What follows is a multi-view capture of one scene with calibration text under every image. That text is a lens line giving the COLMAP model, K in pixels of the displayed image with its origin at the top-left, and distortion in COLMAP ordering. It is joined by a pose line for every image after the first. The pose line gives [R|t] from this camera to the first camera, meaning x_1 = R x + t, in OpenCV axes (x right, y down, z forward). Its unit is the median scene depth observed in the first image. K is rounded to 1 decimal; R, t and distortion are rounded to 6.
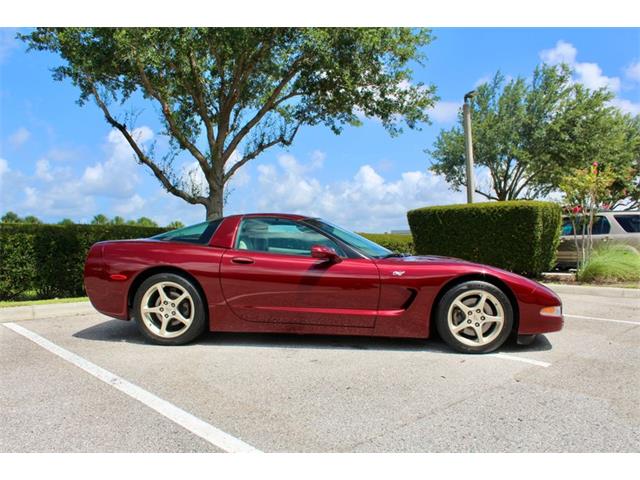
lens RADIAL K [[533.1, 0, 320.7], [0, 533.1, 239.5], [0, 0, 1]] dist [-0.168457, 0.146601]
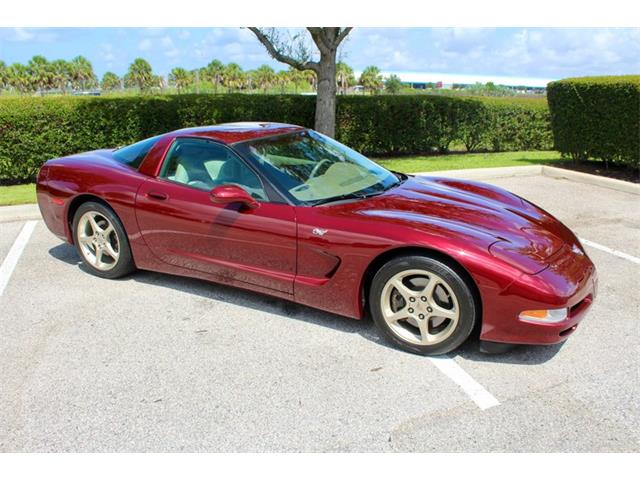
lens RADIAL K [[533.1, 0, 318.2], [0, 533.1, 238.2], [0, 0, 1]] dist [-0.168457, 0.146601]
pose [[0.926851, 0.107702, -0.359649, 0.382631], [-0.000434, 0.958274, 0.285850, -0.128234], [0.375429, -0.264784, 0.888224, 0.325279]]
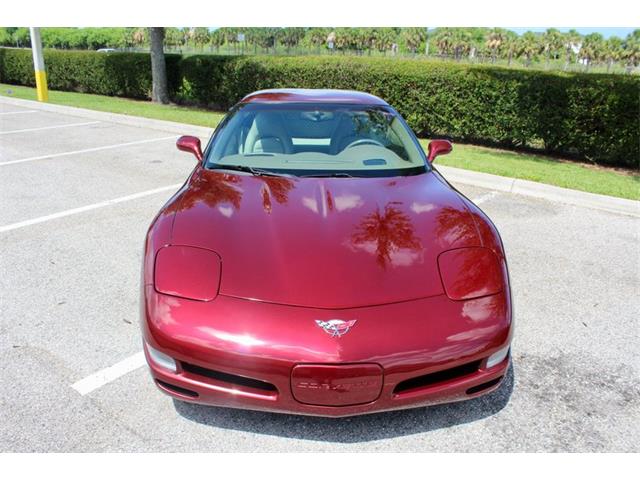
lens RADIAL K [[533.1, 0, 321.1], [0, 533.1, 241.3], [0, 0, 1]] dist [-0.168457, 0.146601]
pose [[0.141705, 0.349006, -0.926344, 0.846283], [-0.026873, 0.936799, 0.348834, -0.127591], [0.989544, -0.024538, 0.142128, 1.022382]]
